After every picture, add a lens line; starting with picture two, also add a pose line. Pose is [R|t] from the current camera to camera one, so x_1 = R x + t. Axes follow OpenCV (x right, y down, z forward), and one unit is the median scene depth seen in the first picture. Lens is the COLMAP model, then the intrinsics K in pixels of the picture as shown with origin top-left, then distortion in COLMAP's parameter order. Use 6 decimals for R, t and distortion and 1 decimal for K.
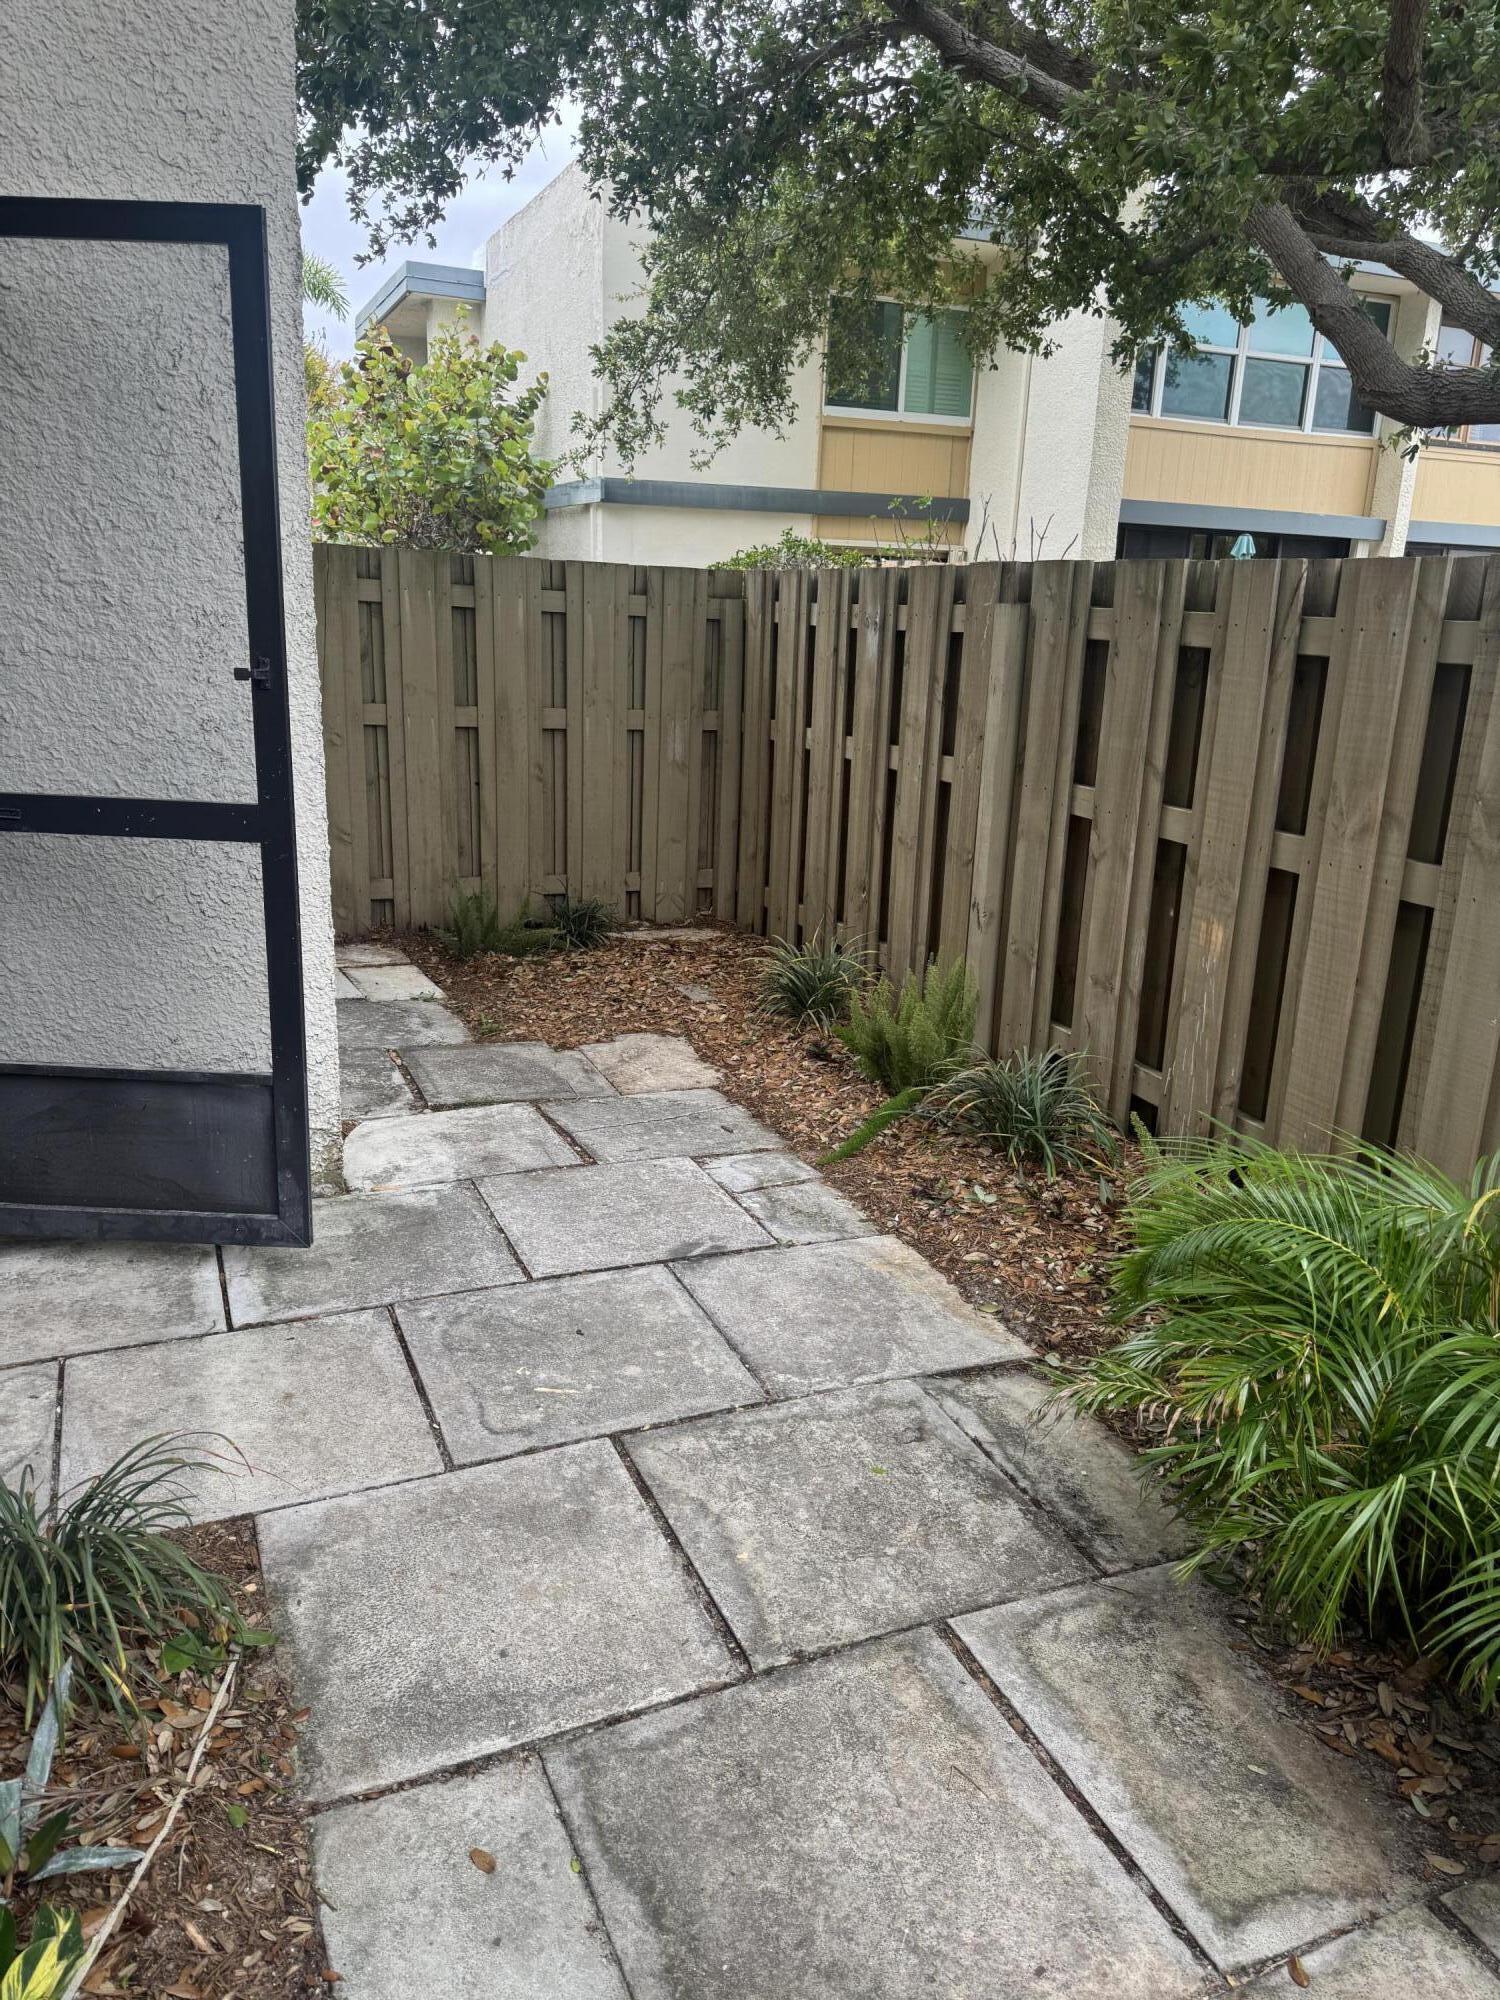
lens RADIAL K [[1445.4, 0, 750.0], [0, 1445.4, 1000.0], [0, 0, 1]] dist [0.027945, -0.002733]
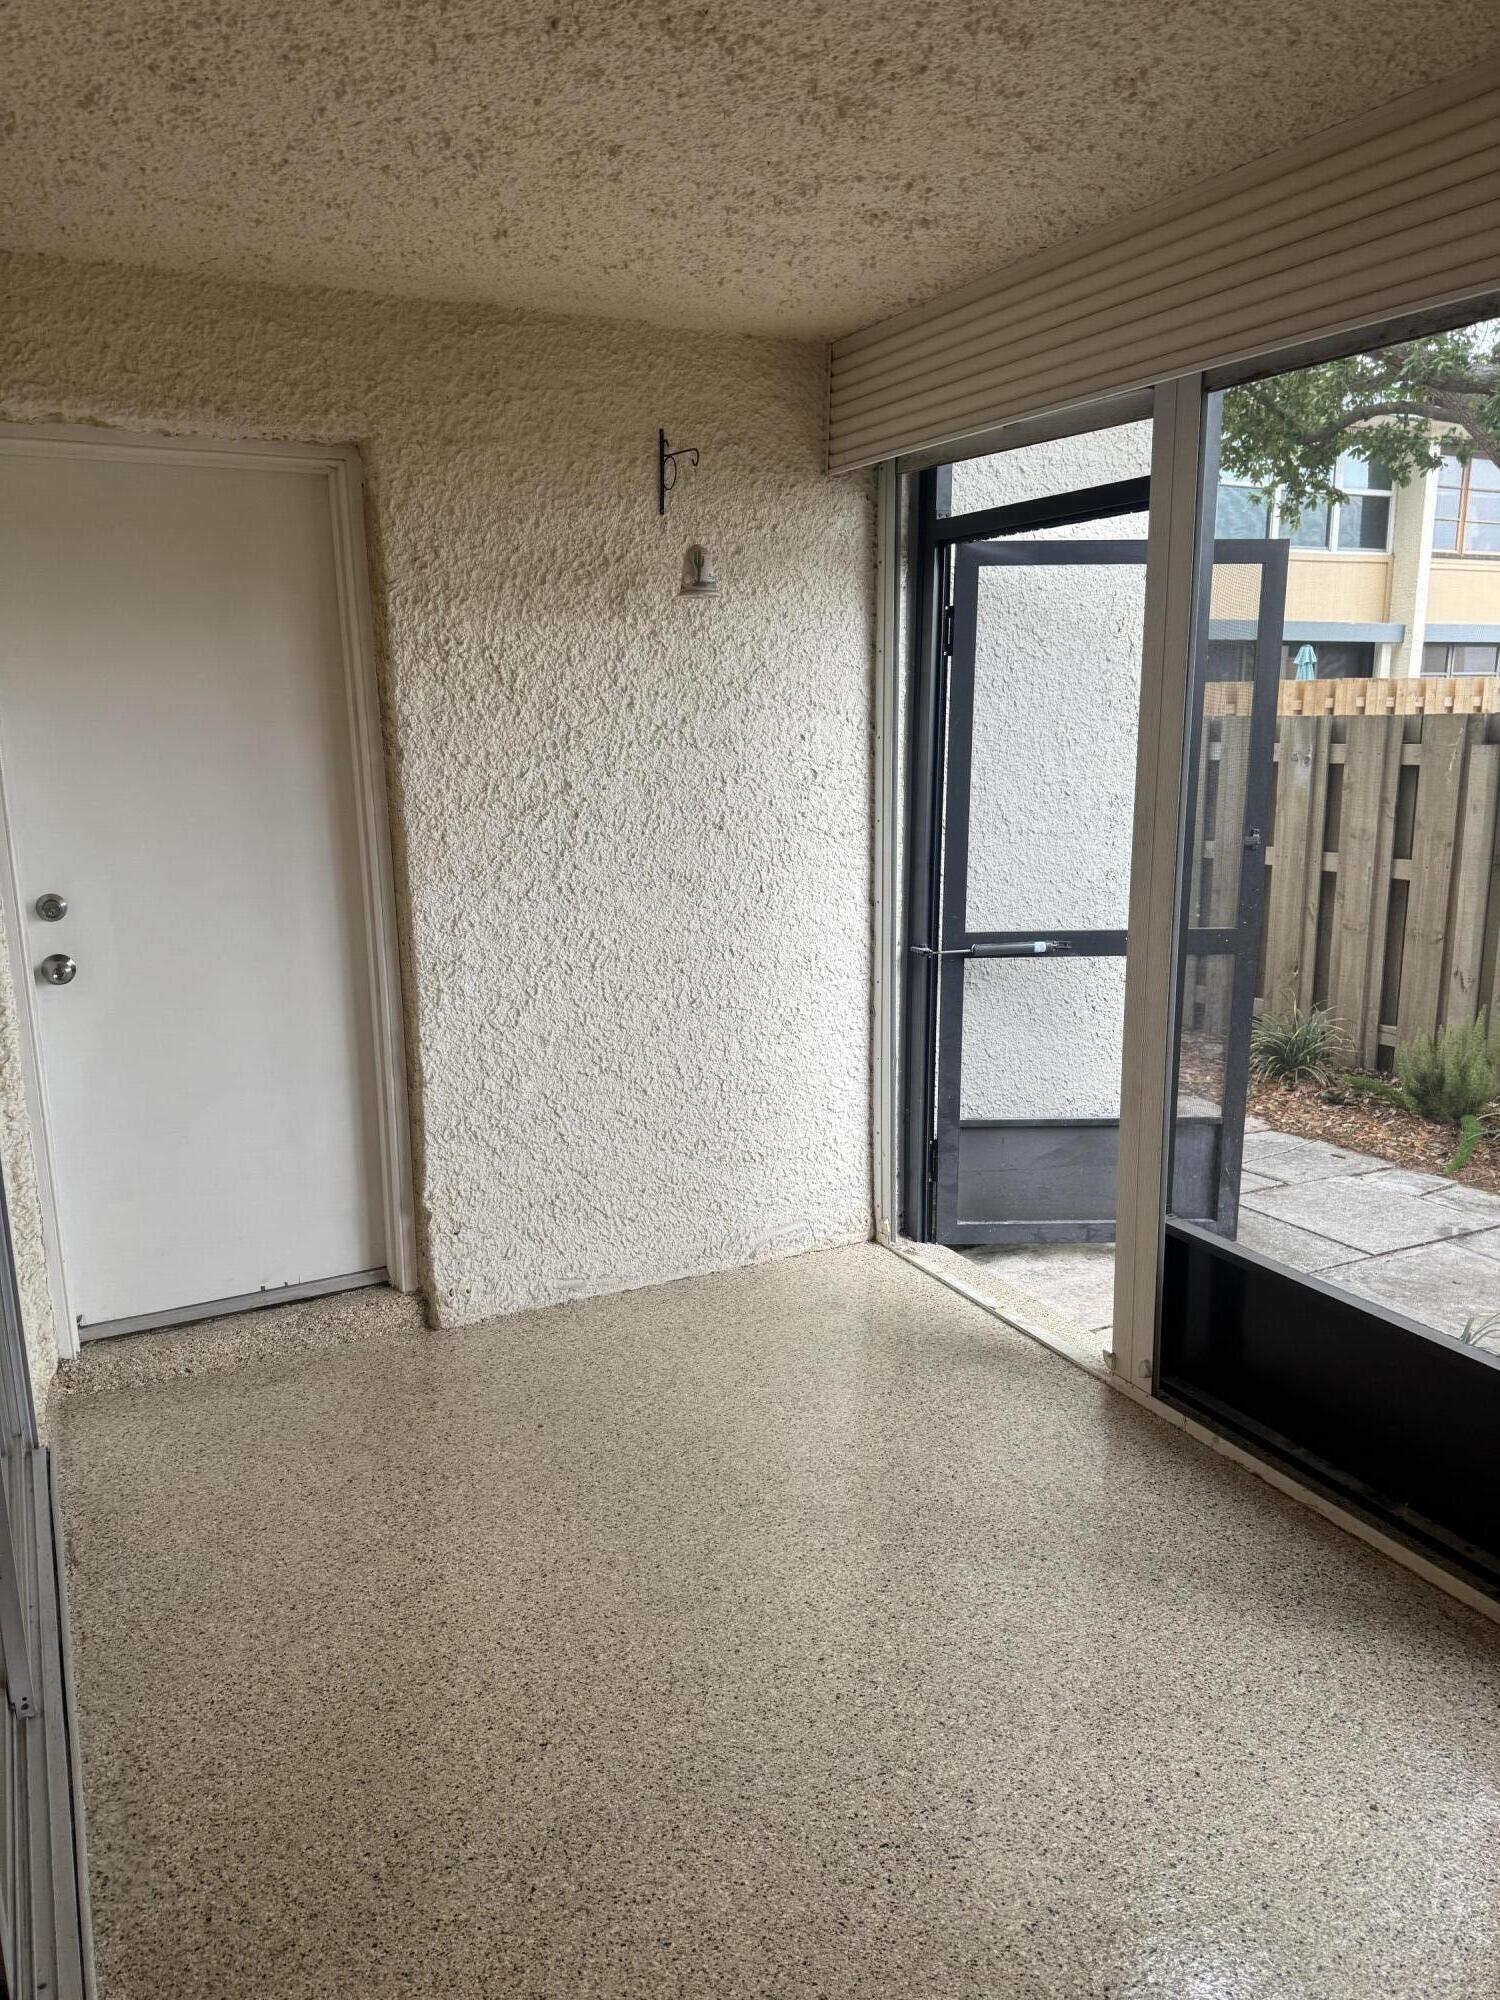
lens RADIAL K [[1445.4, 0, 750.0], [0, 1445.4, 1000.0], [0, 0, 1]] dist [0.027945, -0.002733]
pose [[0.996486, -0.060662, 0.057758, -0.516850], [0.064521, 0.995633, -0.067469, 0.003317], [-0.053412, 0.070959, 0.996048, -0.234740]]
